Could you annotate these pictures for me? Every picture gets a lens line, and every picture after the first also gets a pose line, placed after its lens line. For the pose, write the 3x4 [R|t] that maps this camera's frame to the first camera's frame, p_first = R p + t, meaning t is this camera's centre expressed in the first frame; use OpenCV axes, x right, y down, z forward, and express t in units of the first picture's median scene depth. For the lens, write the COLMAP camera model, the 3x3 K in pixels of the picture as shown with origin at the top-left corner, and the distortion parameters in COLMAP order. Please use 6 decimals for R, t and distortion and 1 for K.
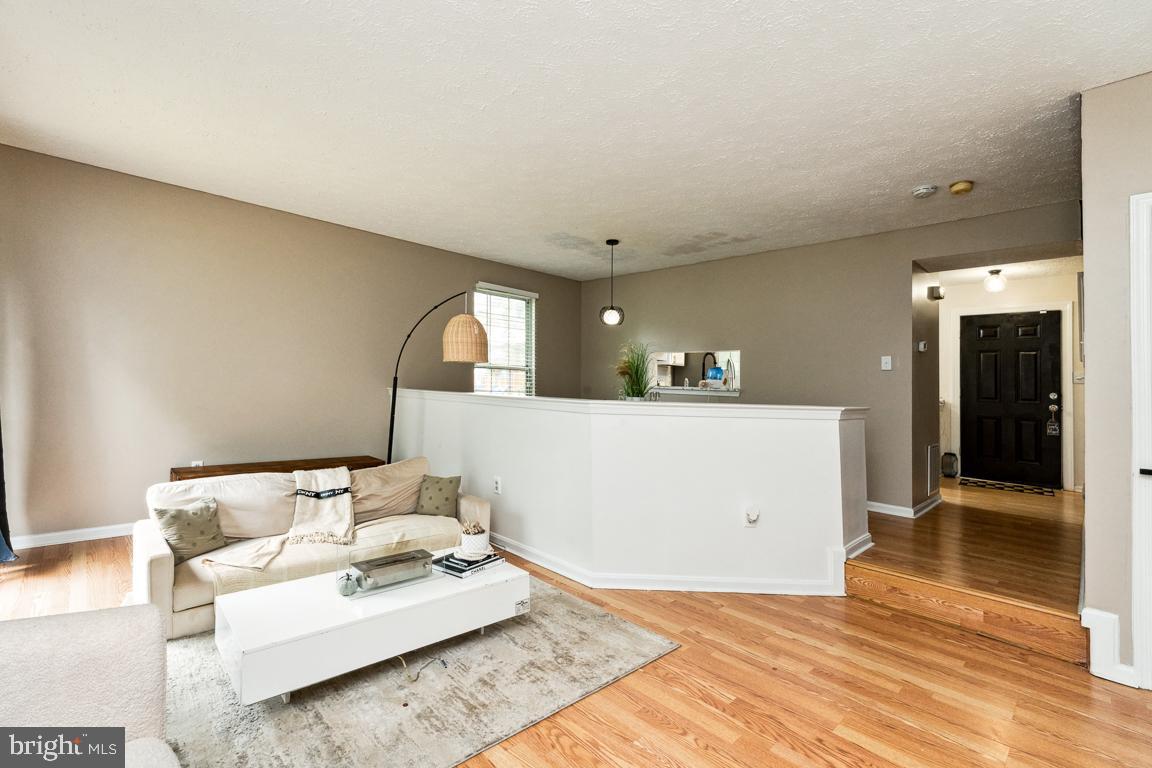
lens RADIAL K [[493.0, 0, 576.0], [0, 493.0, 384.0], [0, 0, 1]] dist [0.016267, -0.000027]
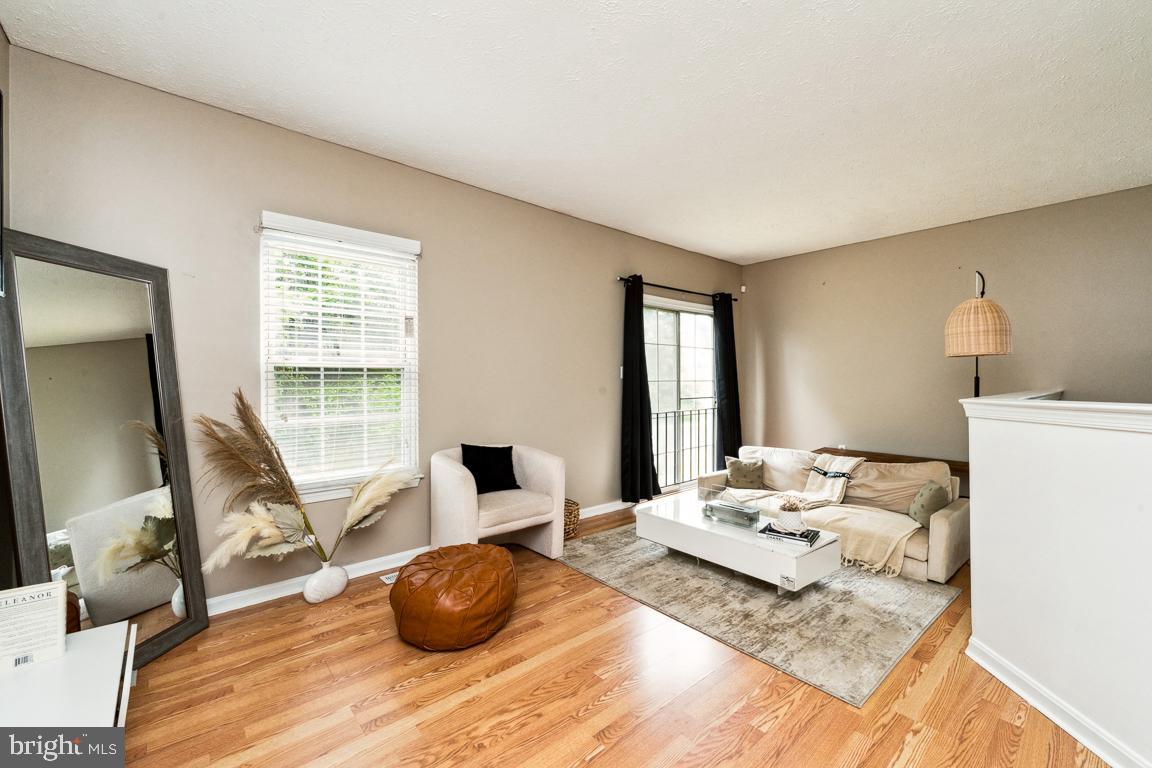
lens RADIAL K [[470.0, 0, 596.4], [0, 470.0, 382.3], [0, 0, 1]] dist [-0.000289, -0.000116]
pose [[-0.022414, -0.035605, -0.999115, 0.718387], [0.010066, 0.999307, -0.035837, 0.026704], [0.999698, -0.010860, -0.022040, 0.445289]]
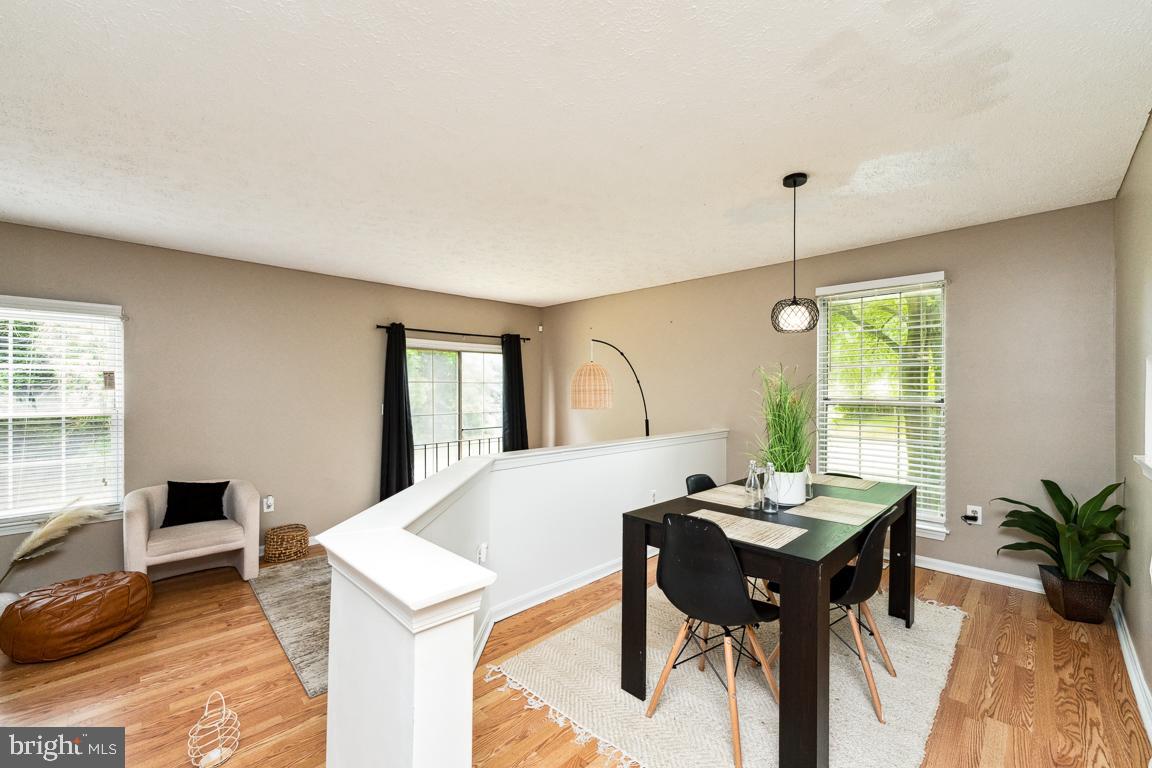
lens RADIAL K [[465.7, 0, 591.3], [0, 465.7, 388.5], [0, 0, 1]] dist [0.000505, -0.000036]
pose [[0.040400, -0.038883, -0.998427, 0.910972], [0.005198, 0.999237, -0.038704, -0.059826], [0.999170, -0.003626, 0.040571, 1.141502]]
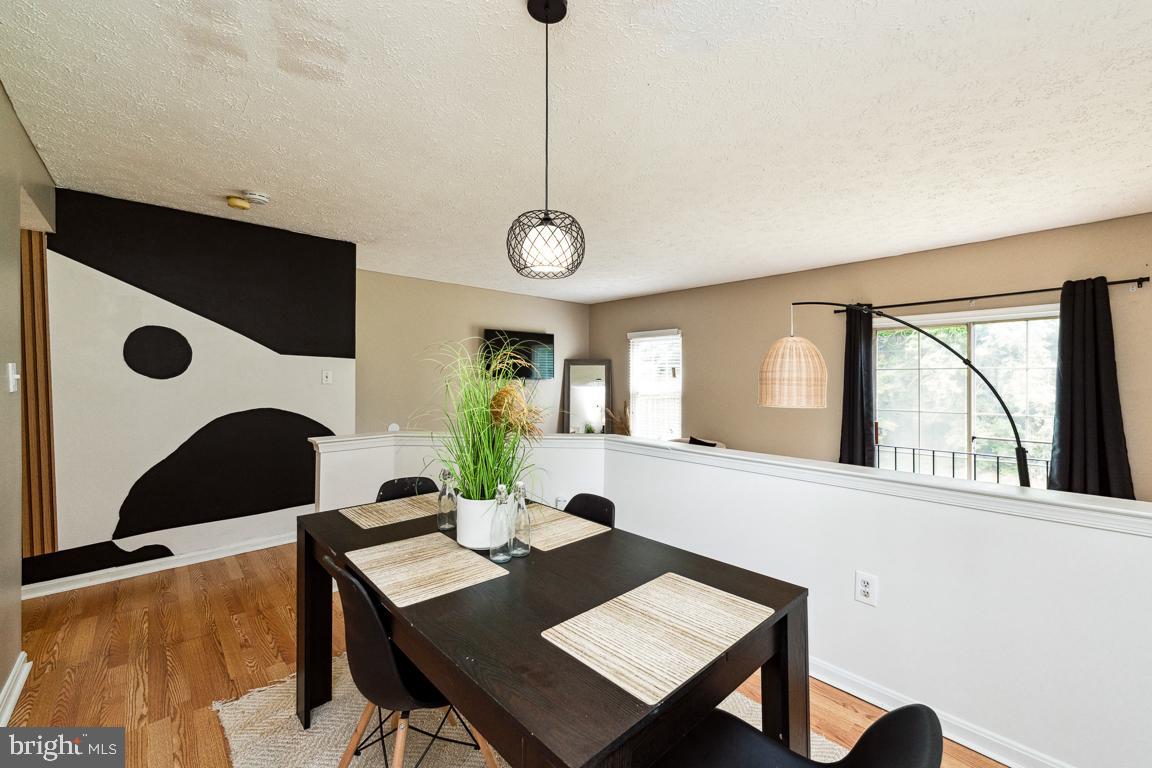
lens RADIAL K [[470.0, 0, 596.4], [0, 470.0, 382.3], [0, 0, 1]] dist [-0.000289, -0.000116]
pose [[-0.999196, -0.040031, 0.002194, 0.069309], [-0.040017, 0.999179, 0.006304, -0.087968], [-0.002445, 0.006211, -0.999978, 1.980632]]
